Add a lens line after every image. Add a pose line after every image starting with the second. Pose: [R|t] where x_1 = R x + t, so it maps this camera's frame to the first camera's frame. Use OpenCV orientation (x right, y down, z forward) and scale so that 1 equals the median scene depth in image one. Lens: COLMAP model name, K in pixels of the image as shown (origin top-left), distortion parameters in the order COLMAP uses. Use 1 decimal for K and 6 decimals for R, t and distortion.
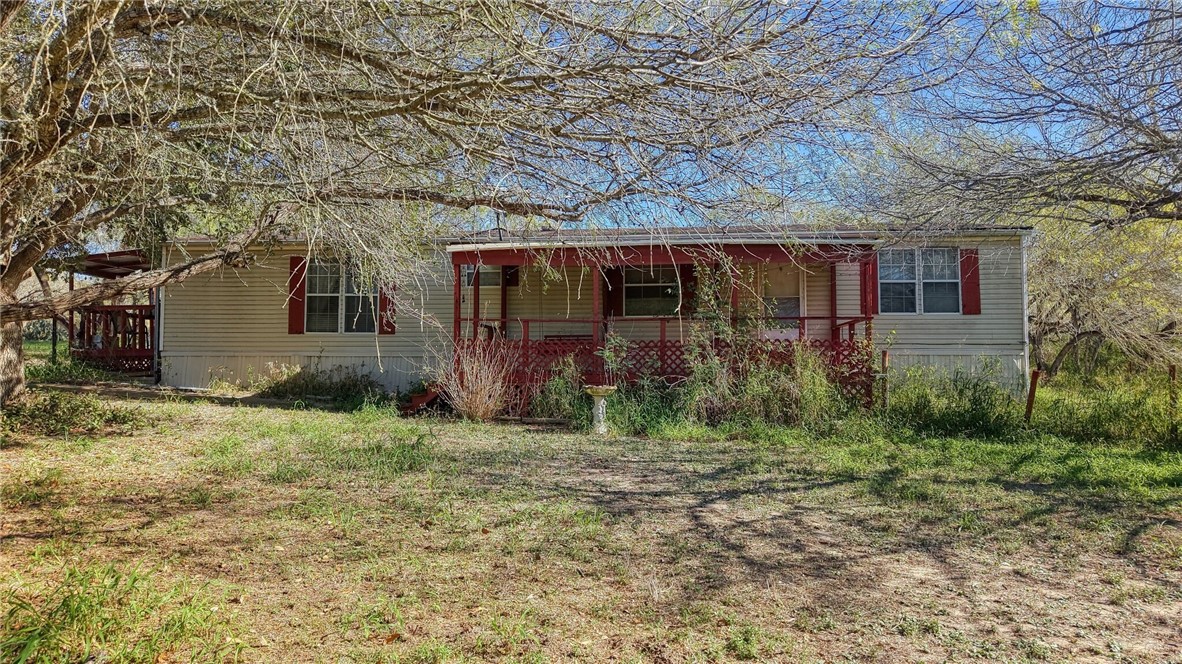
lens RADIAL K [[811.1, 0, 591.0], [0, 811.1, 332.0], [0, 0, 1]] dist [0.001037, -0.002189]
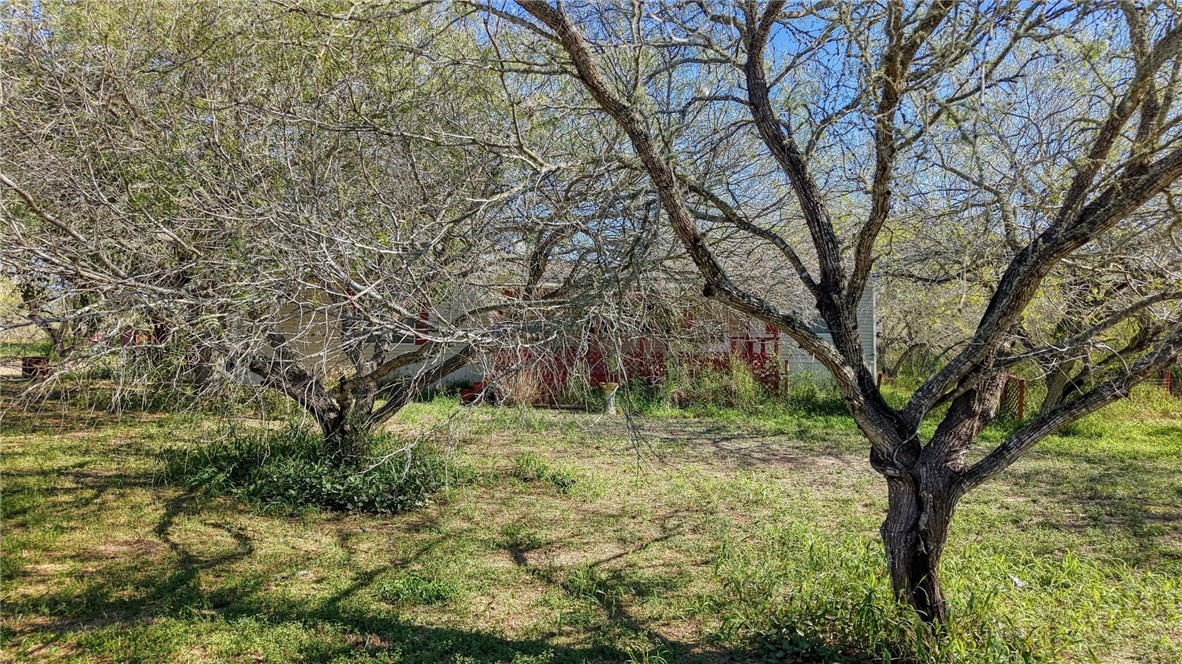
lens RADIAL K [[811.1, 0, 591.0], [0, 811.1, 332.0], [0, 0, 1]] dist [0.001037, -0.002189]
pose [[0.987771, 0.013441, 0.155333, -0.248546], [-0.013346, 0.999910, -0.001660, -0.023001], [-0.155341, -0.000433, 0.987861, -0.462439]]
